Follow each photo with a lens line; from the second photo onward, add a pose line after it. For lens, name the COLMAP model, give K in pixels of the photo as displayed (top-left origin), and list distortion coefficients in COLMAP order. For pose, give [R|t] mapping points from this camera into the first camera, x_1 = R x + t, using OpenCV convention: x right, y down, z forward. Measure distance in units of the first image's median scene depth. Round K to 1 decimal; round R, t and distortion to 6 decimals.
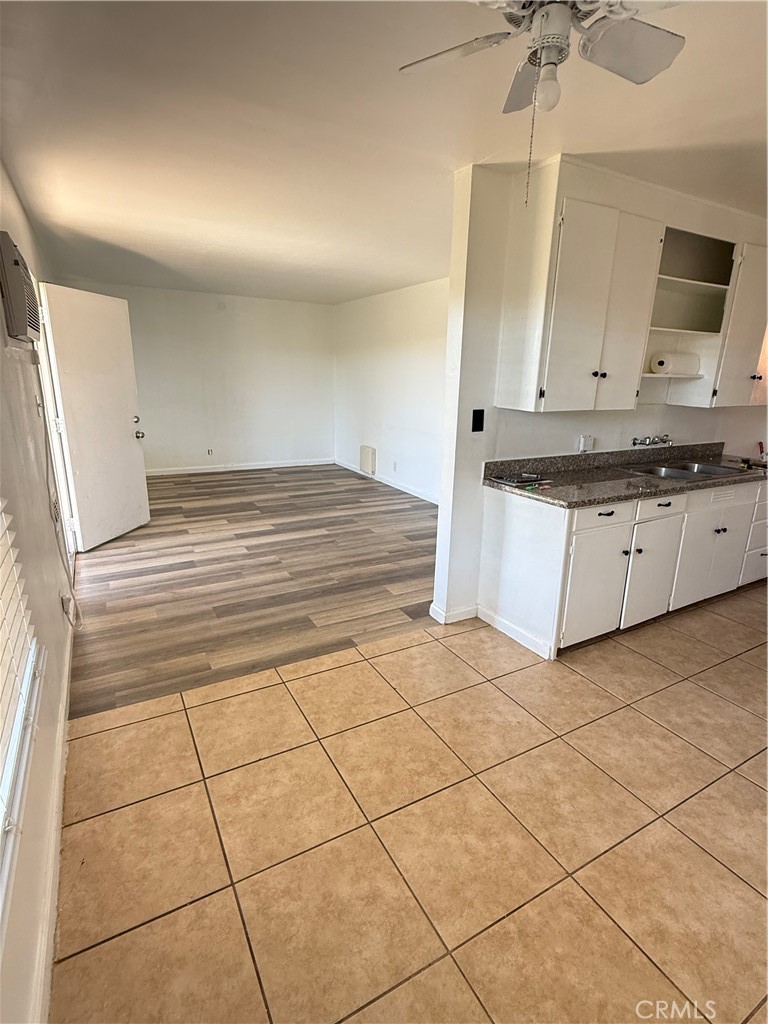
lens RADIAL K [[504.8, 0, 384.0], [0, 504.8, 512.0], [0, 0, 1]] dist [-0.001638, 0.000088]
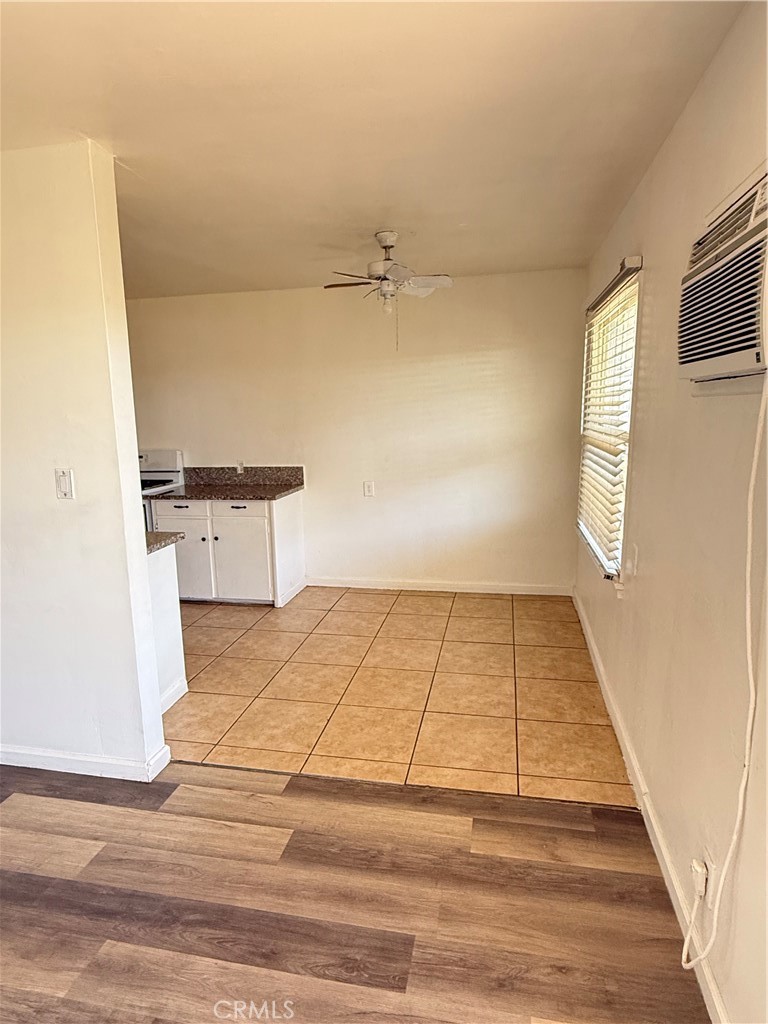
lens RADIAL K [[591.8, 0, 384.0], [0, 591.8, 512.0], [0, 0, 1]] dist [-0.002045, 0.001923]
pose [[-0.759227, -0.121471, 0.639390, -0.690459], [0.175225, 0.908000, 0.380568, -0.415970], [-0.626794, 0.400974, -0.668094, 1.378957]]
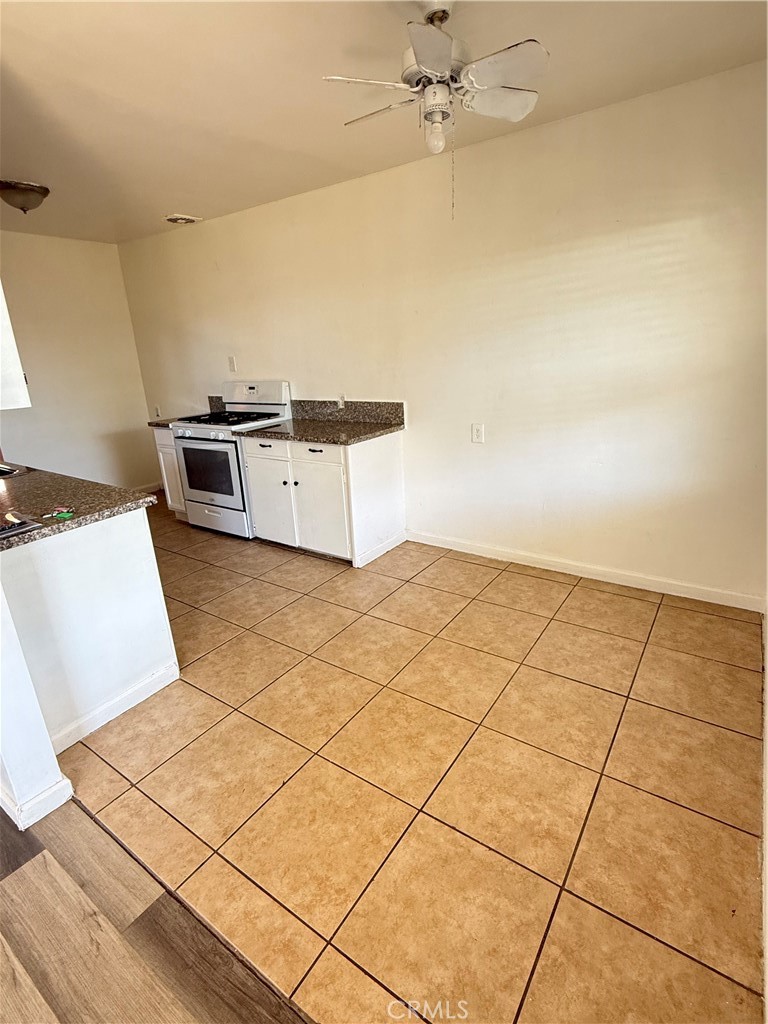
lens RADIAL K [[504.8, 0, 384.0], [0, 504.8, 512.0], [0, 0, 1]] dist [-0.001638, 0.000088]
pose [[-0.440543, -0.287949, 0.850298, -0.482003], [0.272994, 0.859338, 0.432450, -0.228349], [-0.855217, 0.422639, -0.299966, 0.820650]]
